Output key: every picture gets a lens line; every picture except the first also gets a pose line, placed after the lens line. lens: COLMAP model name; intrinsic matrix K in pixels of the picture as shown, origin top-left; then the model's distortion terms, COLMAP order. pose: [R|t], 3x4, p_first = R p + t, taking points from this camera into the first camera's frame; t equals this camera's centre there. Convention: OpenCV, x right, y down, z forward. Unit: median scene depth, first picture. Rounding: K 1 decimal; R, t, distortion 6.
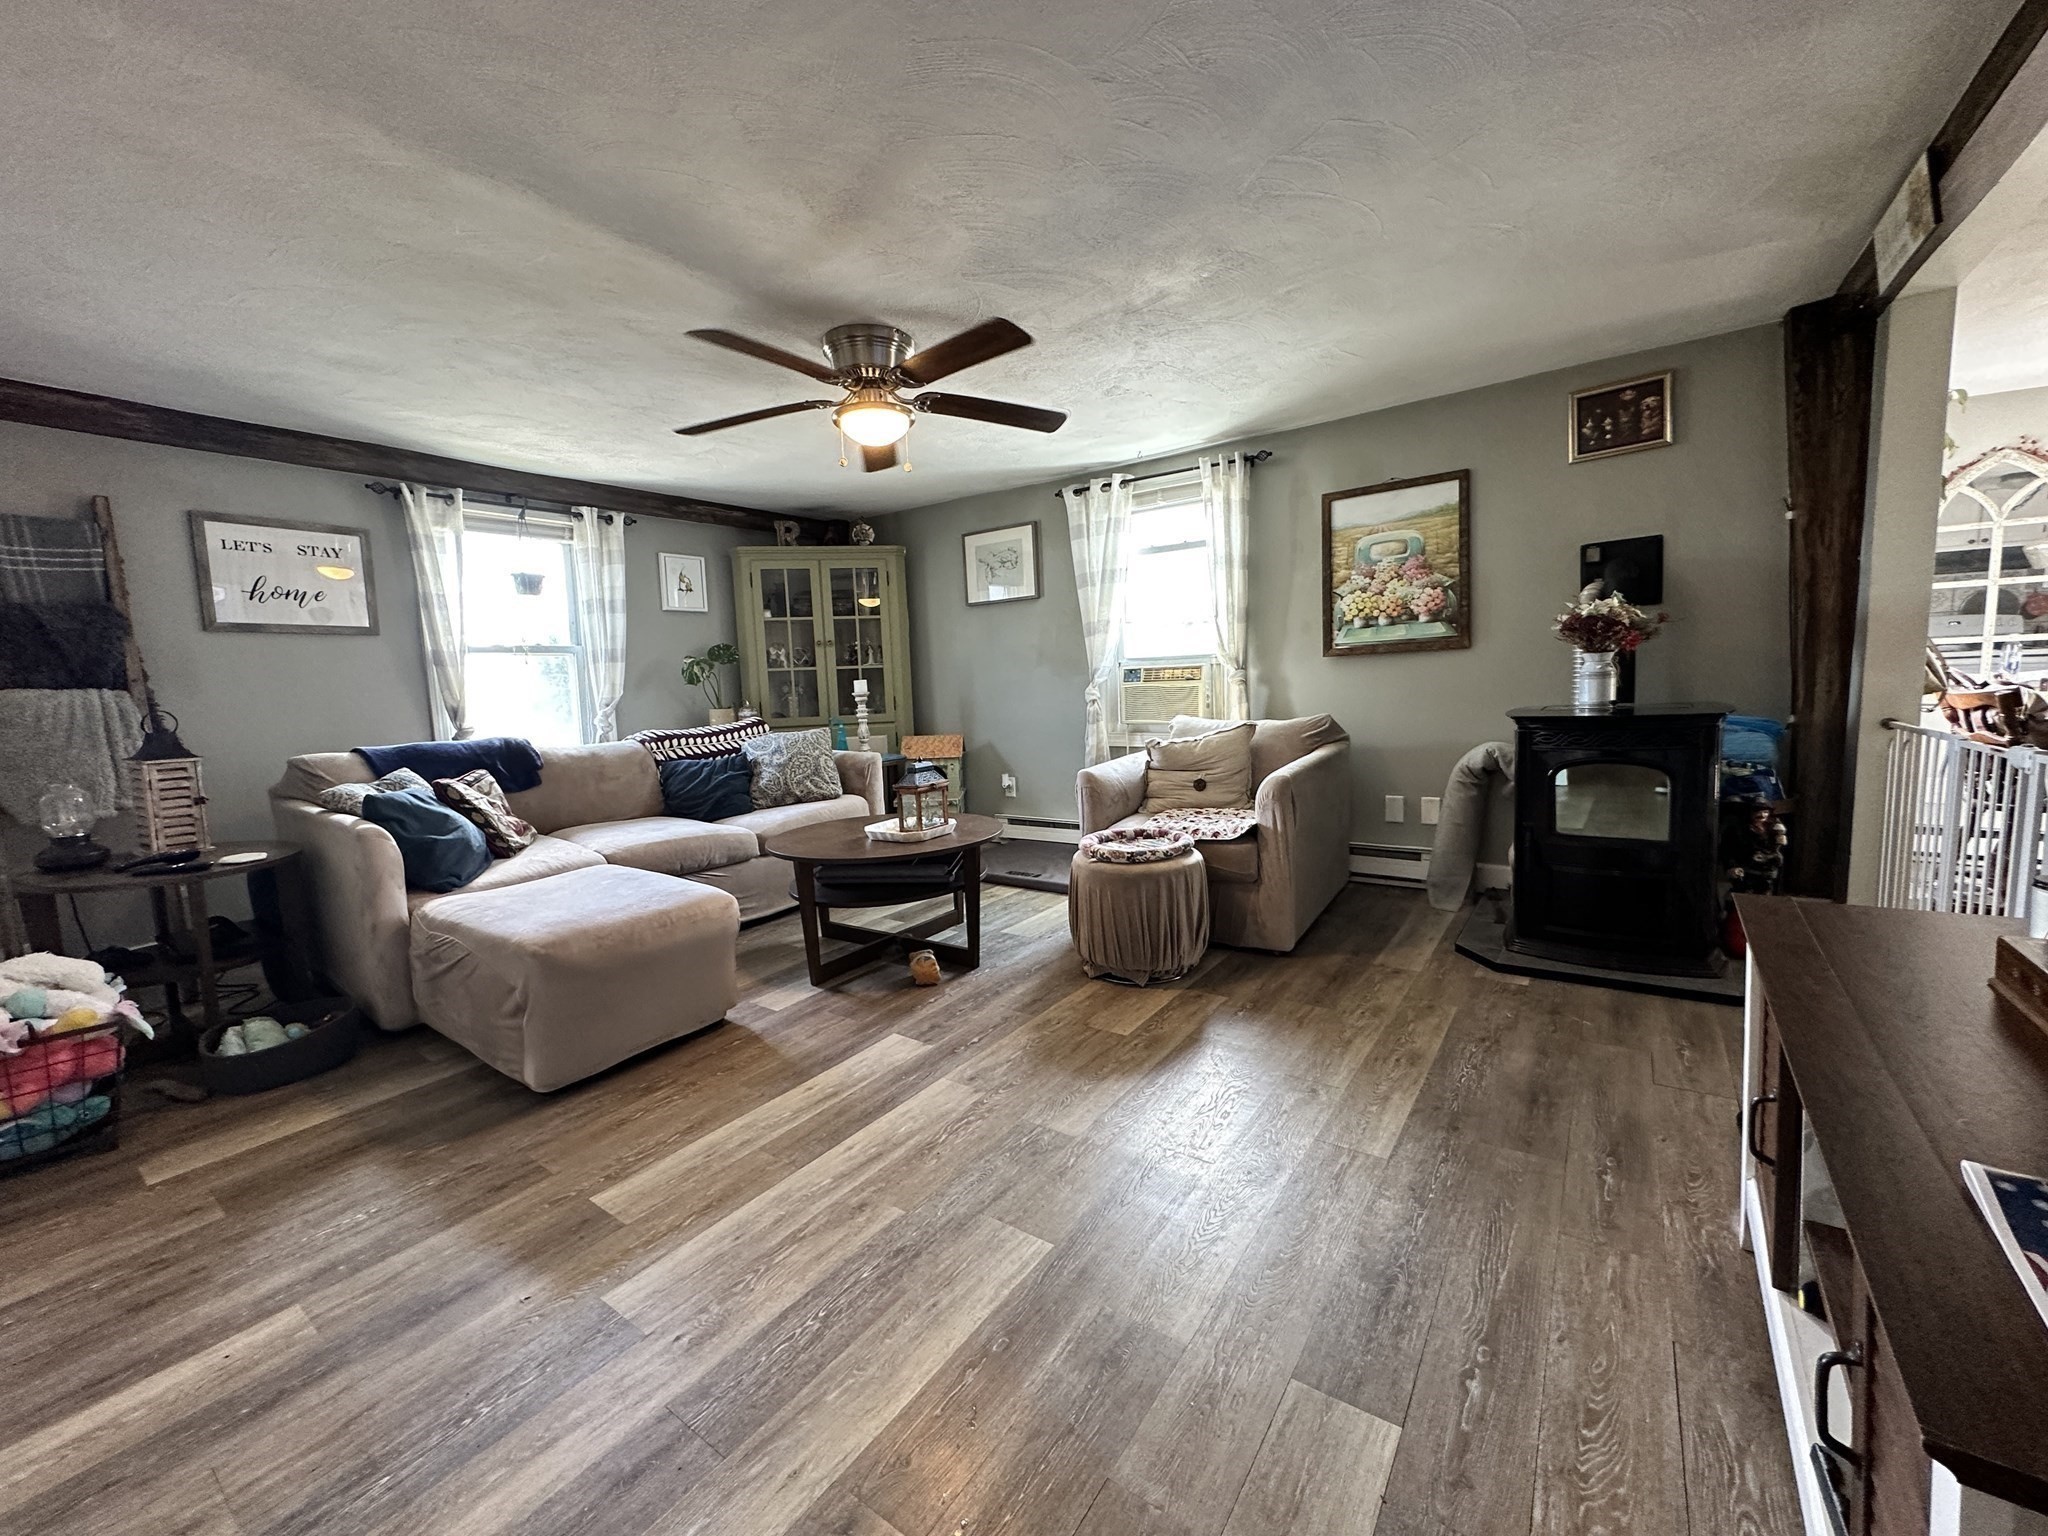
lens RADIAL K [[822.6, 0, 1022.6], [0, 822.6, 766.9], [0, 0, 1]] dist [-0.003962, 0.001210]
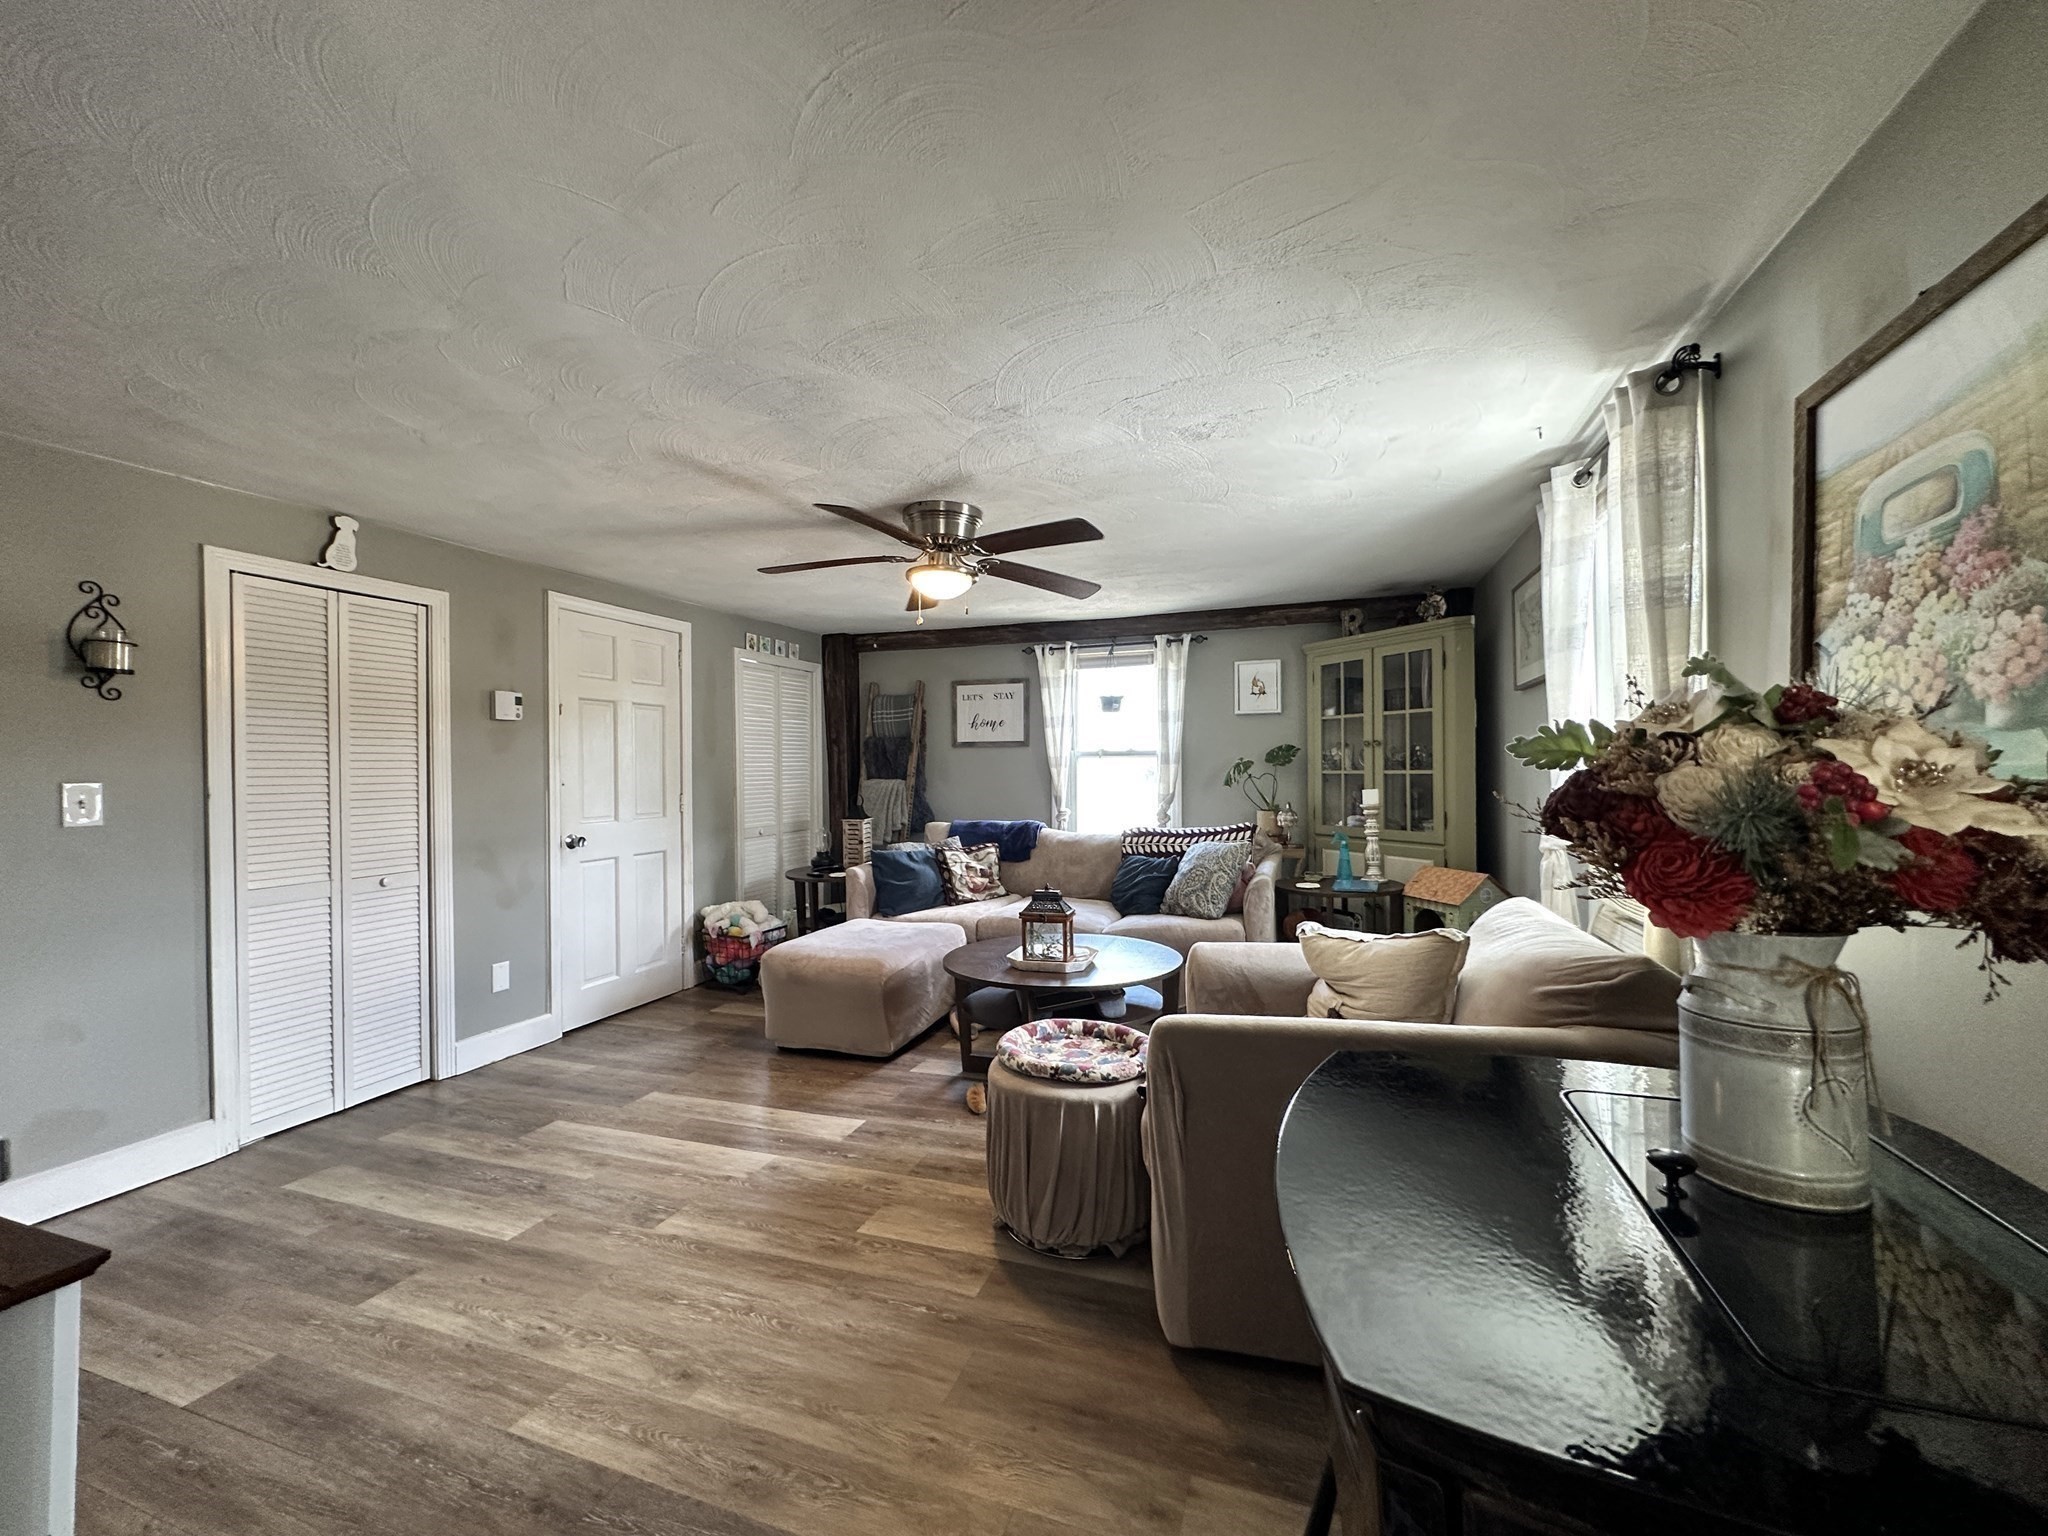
lens RADIAL K [[822.6, 0, 1027.7], [0, 822.6, 770.0], [0, 0, 1]] dist [-0.003962, 0.001210]
pose [[0.274482, 0.034848, -0.960961, 0.772257], [-0.102230, 0.994737, 0.006873, -0.146863], [0.956143, 0.096353, 0.276600, 0.677614]]
